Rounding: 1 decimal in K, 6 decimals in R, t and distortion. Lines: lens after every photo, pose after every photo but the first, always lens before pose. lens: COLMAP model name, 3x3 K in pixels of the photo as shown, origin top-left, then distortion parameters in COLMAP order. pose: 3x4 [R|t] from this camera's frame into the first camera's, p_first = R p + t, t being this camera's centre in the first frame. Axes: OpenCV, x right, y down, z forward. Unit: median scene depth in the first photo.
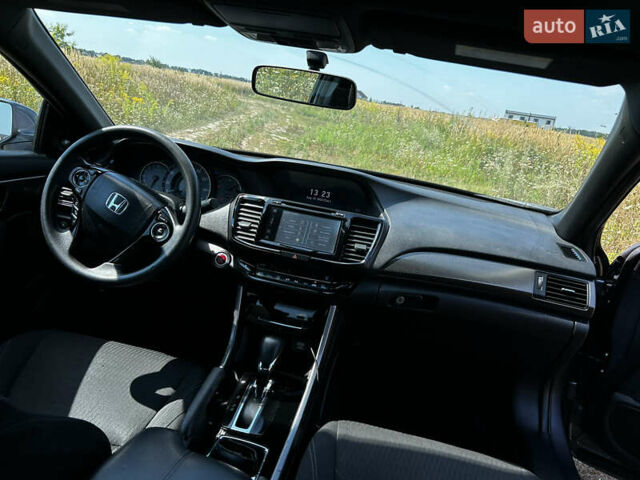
lens RADIAL K [[486.4, 0, 321.6], [0, 486.4, 241.9], [0, 0, 1]] dist [0.042832, -0.049297]
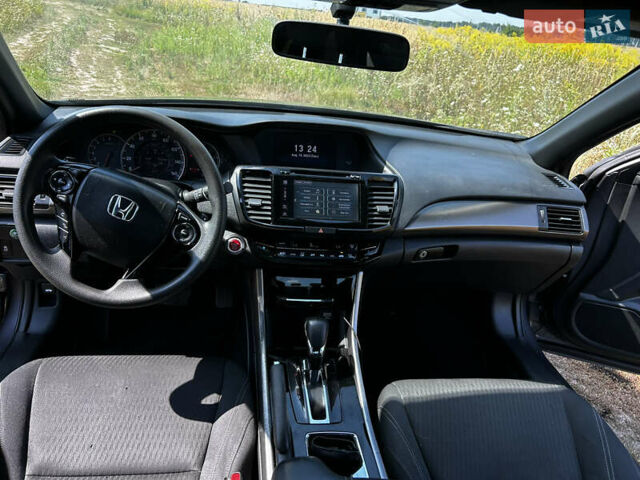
lens RADIAL K [[486.4, 0, 317.2], [0, 486.4, 244.0], [0, 0, 1]] dist [0.042832, -0.049297]
pose [[0.950388, -0.175493, 0.256837, -0.300067], [0.123449, 0.970644, 0.206422, -0.135354], [-0.285523, -0.164475, 0.944153, 0.118008]]
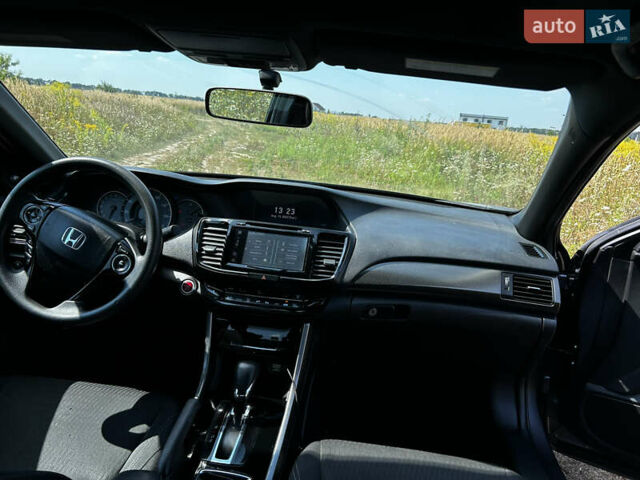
lens RADIAL K [[486.4, 0, 323.2], [0, 486.4, 245.5], [0, 0, 1]] dist [0.042832, -0.049297]
pose [[0.994590, -0.079664, 0.066668, 0.004314], [0.080878, 0.996600, -0.015703, -0.009074], [-0.065190, 0.021010, 0.997652, 0.007081]]
